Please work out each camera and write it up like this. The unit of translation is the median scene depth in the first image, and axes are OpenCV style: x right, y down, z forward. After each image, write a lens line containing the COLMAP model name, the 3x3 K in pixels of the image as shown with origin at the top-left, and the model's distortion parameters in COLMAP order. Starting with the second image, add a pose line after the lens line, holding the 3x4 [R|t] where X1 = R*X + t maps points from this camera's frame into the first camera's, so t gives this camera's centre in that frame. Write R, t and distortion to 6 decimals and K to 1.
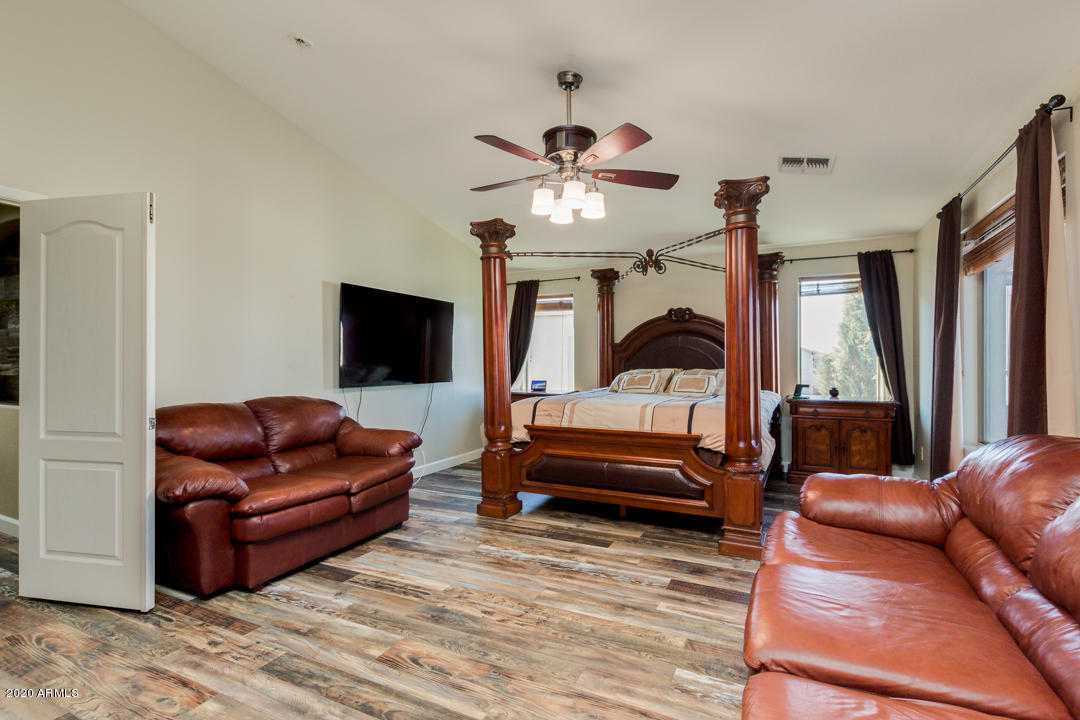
lens RADIAL K [[503.2, 0, 536.6], [0, 503.2, 363.5], [0, 0, 1]] dist [0.001836, -0.002346]
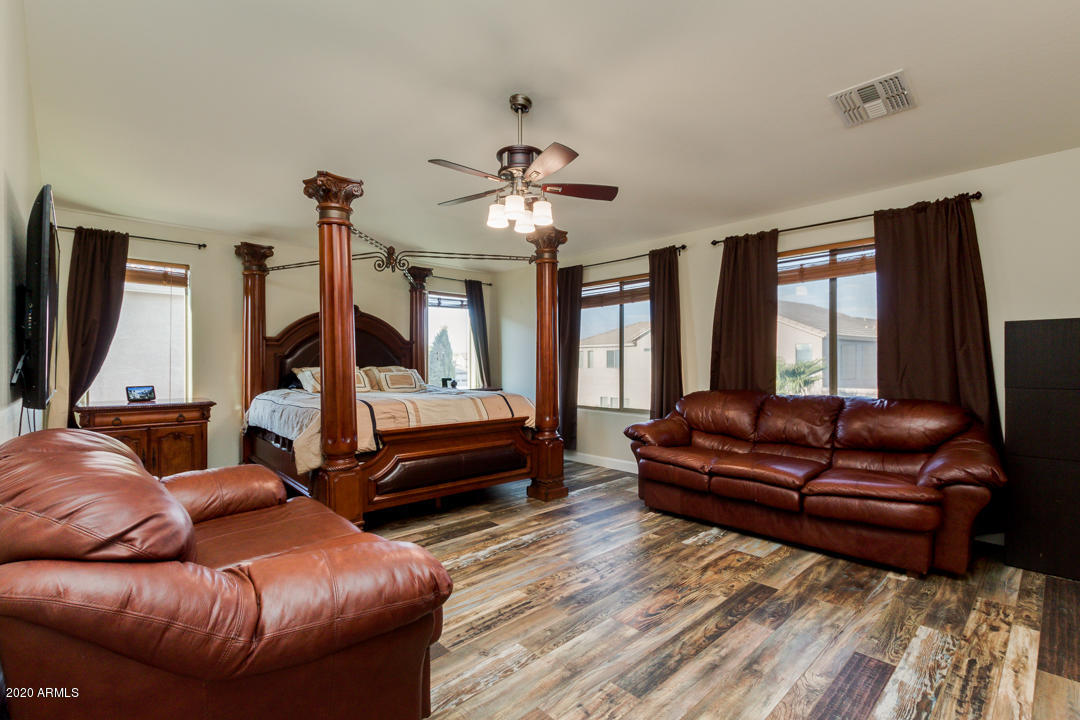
lens RADIAL K [[503.2, 0, 560.4], [0, 503.2, 360.4], [0, 0, 1]] dist [0.001836, -0.002346]
pose [[0.330894, 0.005812, 0.943650, -0.962521], [0.001187, 0.999978, -0.006575, 0.010339], [-0.943667, 0.003296, 0.330879, 0.558398]]
